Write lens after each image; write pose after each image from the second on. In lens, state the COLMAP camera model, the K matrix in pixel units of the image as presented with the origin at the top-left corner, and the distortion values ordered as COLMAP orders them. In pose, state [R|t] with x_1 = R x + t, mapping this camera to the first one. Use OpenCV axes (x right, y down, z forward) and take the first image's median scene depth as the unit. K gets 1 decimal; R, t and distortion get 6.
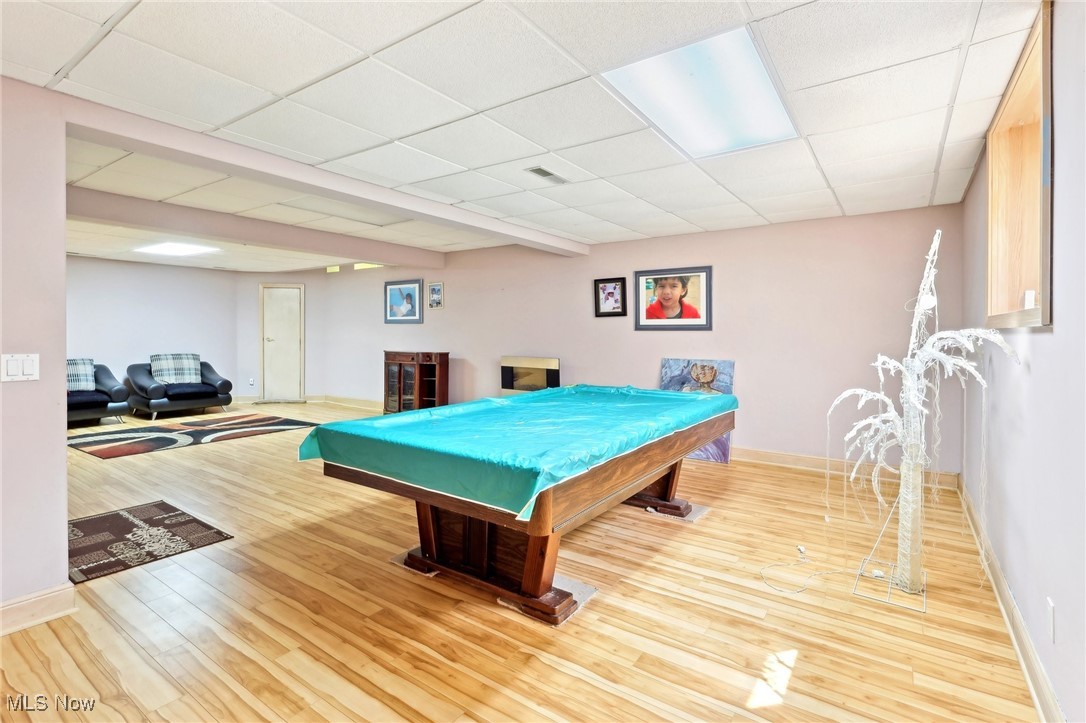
lens RADIAL K [[516.3, 0, 525.2], [0, 516.3, 328.5], [0, 0, 1]] dist [0.000324, 0.000037]
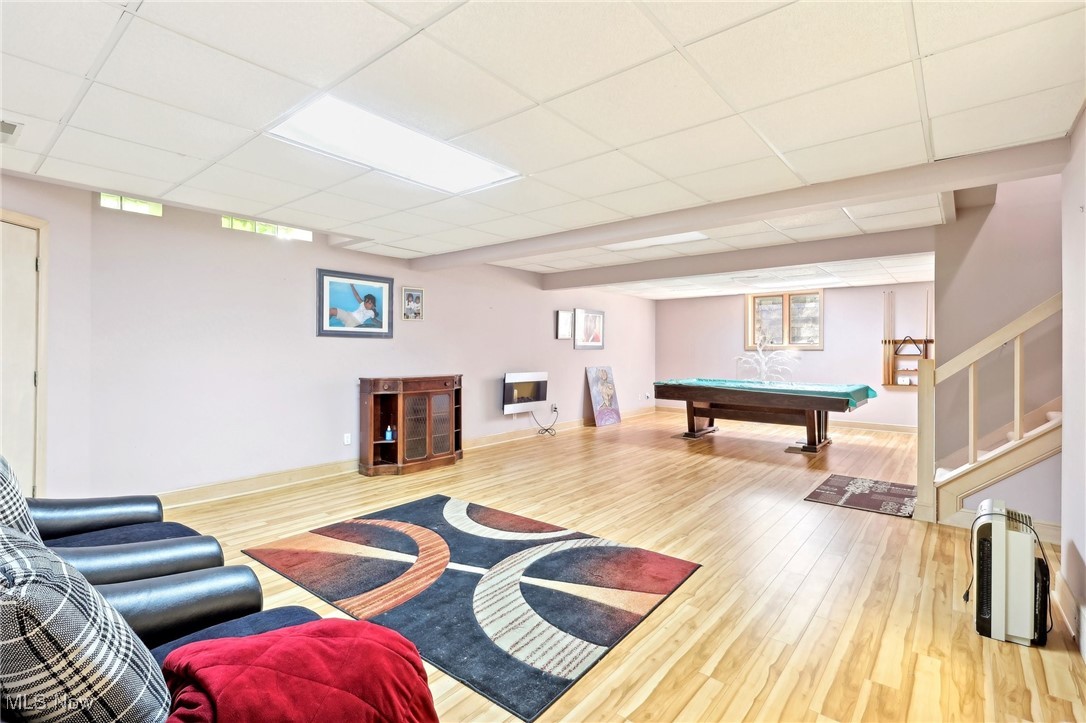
lens RADIAL K [[516.3, 0, 540.1], [0, 516.3, 357.2], [0, 0, 1]] dist [0.000324, 0.000037]
pose [[0.068035, -0.004806, 0.997671, -0.918094], [0.004601, 0.999979, 0.004503, 0.014432], [-0.997672, 0.004284, 0.068056, 0.734884]]
